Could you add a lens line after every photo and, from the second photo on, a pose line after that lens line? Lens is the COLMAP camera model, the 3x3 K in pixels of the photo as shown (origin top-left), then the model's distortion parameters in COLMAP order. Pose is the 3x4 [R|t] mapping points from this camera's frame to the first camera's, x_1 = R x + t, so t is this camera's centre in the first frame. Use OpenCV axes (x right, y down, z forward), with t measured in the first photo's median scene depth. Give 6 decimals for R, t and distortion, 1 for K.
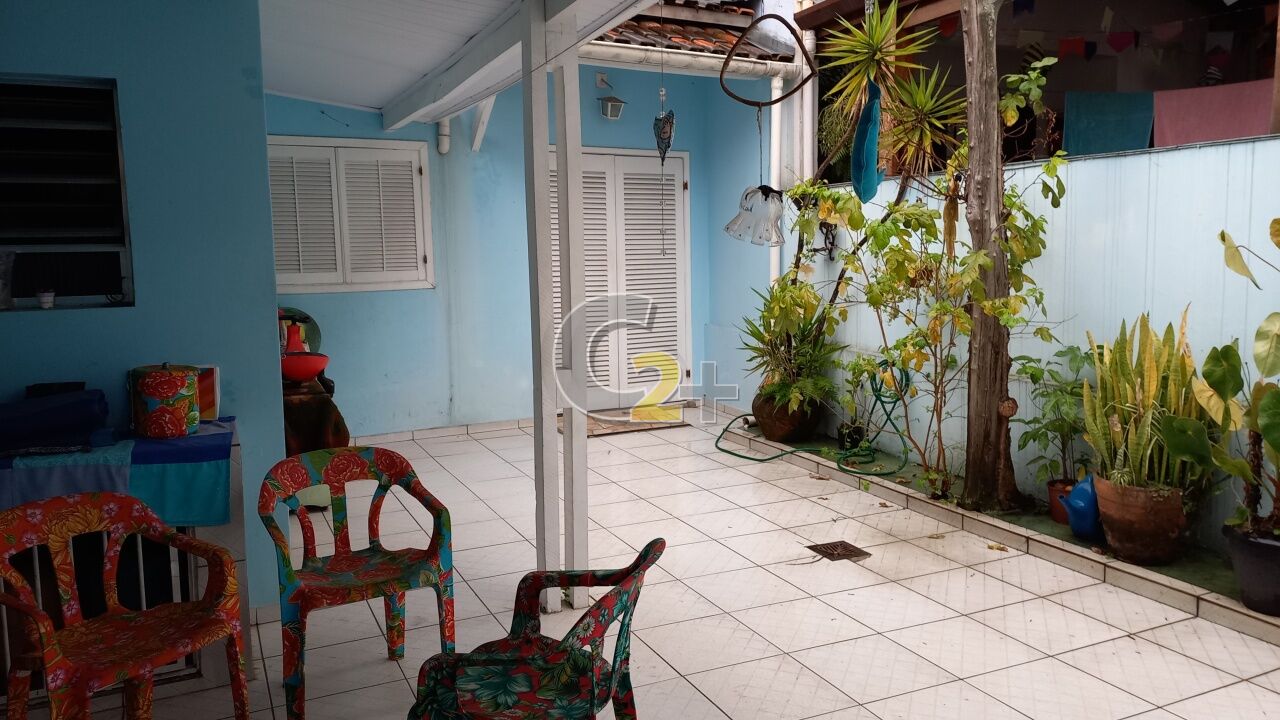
lens RADIAL K [[933.9, 0, 670.2], [0, 933.9, 338.9], [0, 0, 1]] dist [0.114083, -0.131874]
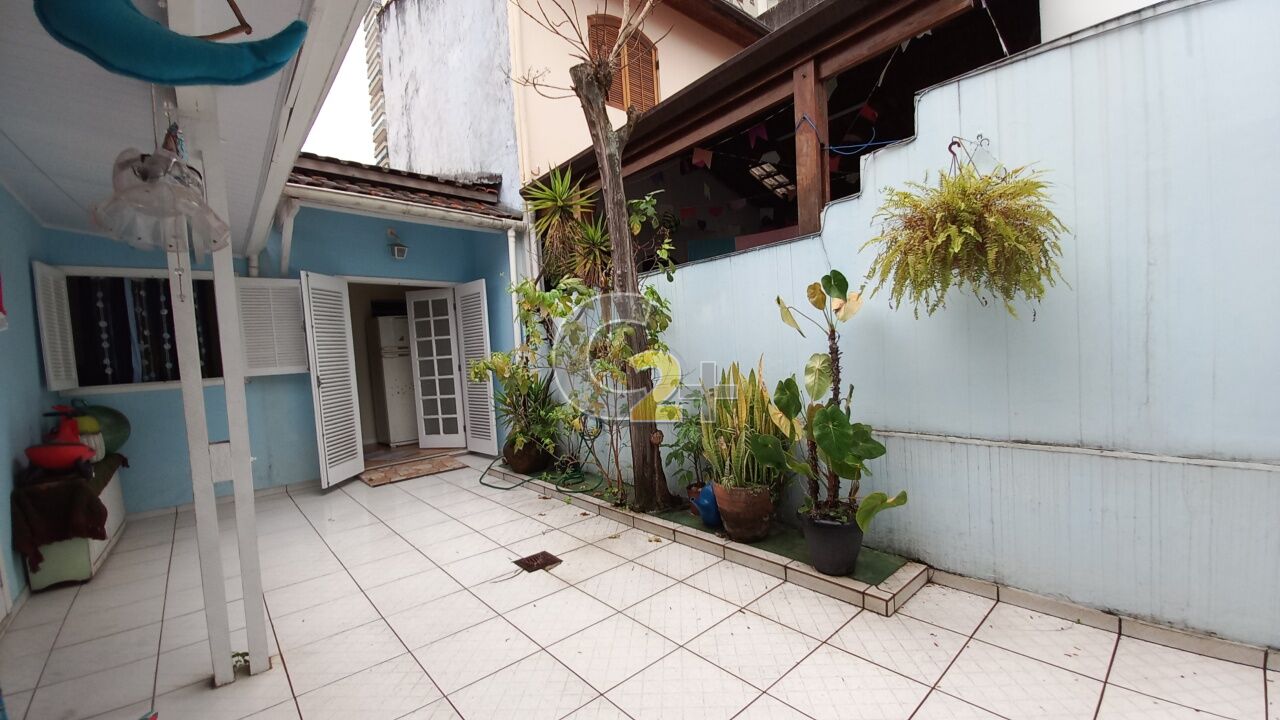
lens RADIAL K [[505.7, 0, 647.4], [0, 505.7, 370.9], [0, 0, 1]] dist [0.014652, -0.015830]
pose [[0.964403, -0.058274, 0.257938, 0.168945], [0.075017, 0.995634, -0.055546, 0.016453], [-0.253575, 0.072919, 0.964563, 0.292947]]
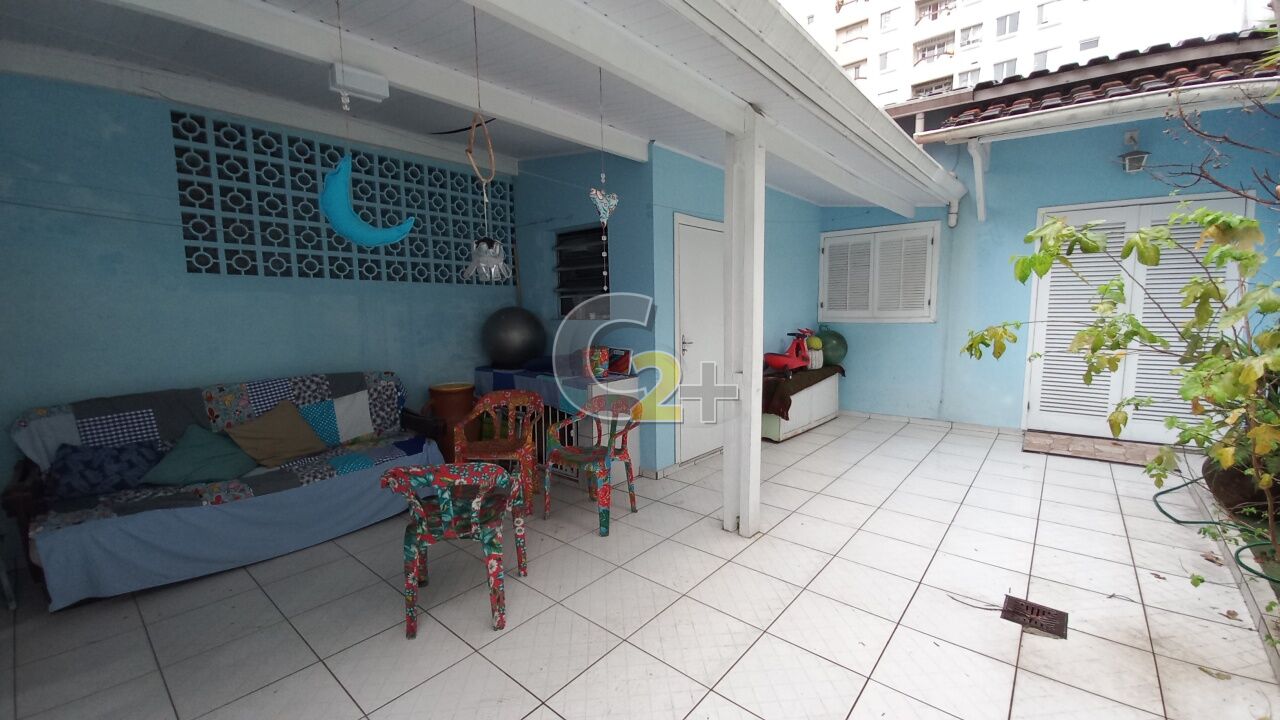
lens RADIAL K [[505.7, 0, 647.4], [0, 505.7, 370.9], [0, 0, 1]] dist [0.014652, -0.015830]
pose [[0.401961, 0.120960, -0.907632, 0.472586], [-0.083527, 0.991947, 0.095205, -0.029690], [0.911839, 0.037544, 0.408828, 0.471048]]
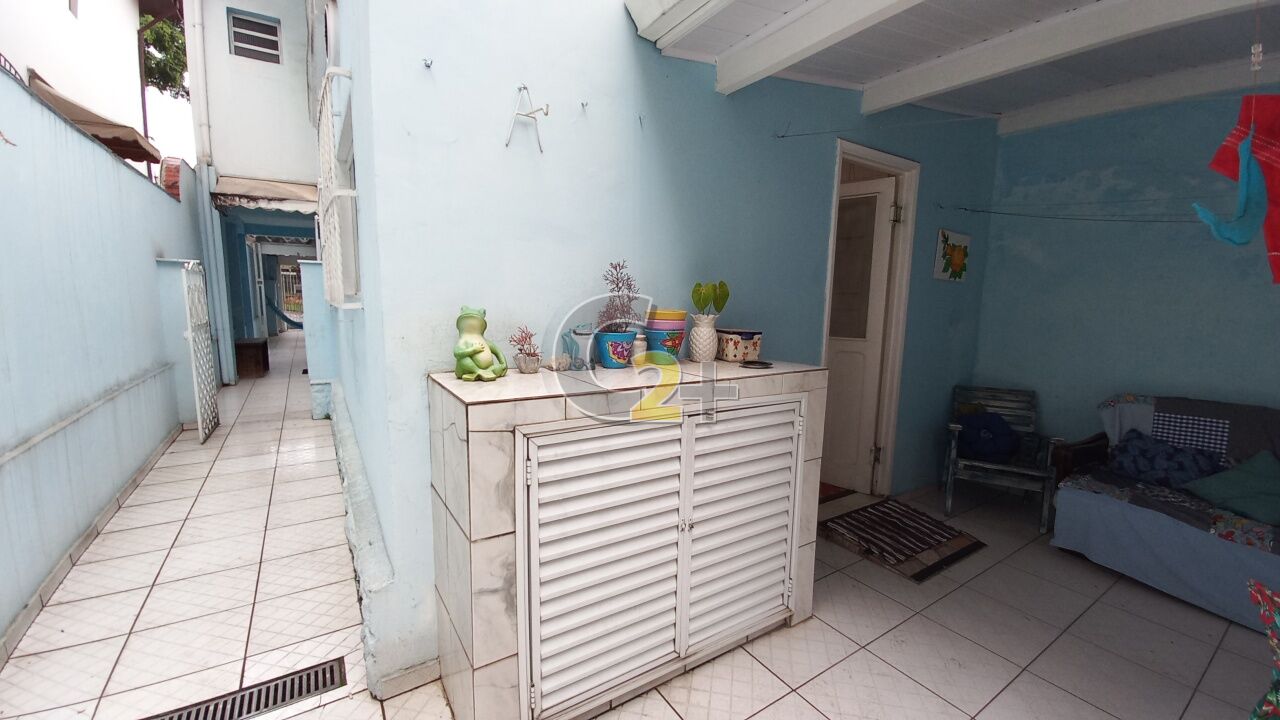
lens RADIAL K [[505.7, 0, 647.4], [0, 505.7, 370.9], [0, 0, 1]] dist [0.014652, -0.015830]
pose [[-0.992856, 0.010000, -0.118896, 0.400089], [-0.019206, 0.970091, 0.241980, -0.057847], [0.117760, 0.242534, -0.962969, 0.646236]]
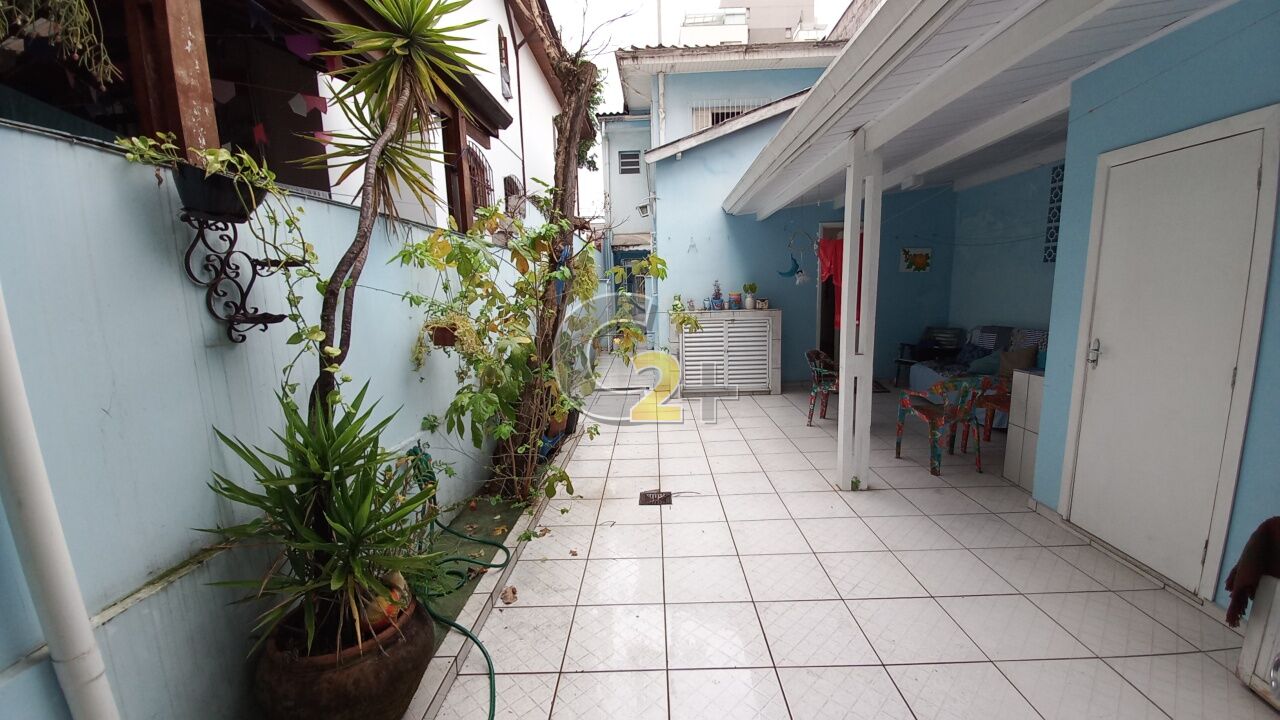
lens RADIAL K [[505.7, 0, 647.4], [0, 505.7, 370.9], [0, 0, 1]] dist [0.014652, -0.015830]
pose [[-0.889312, -0.037117, 0.455792, -0.178233], [0.085091, 0.965864, 0.244678, -0.175928], [-0.449315, 0.256379, -0.855796, 1.738050]]
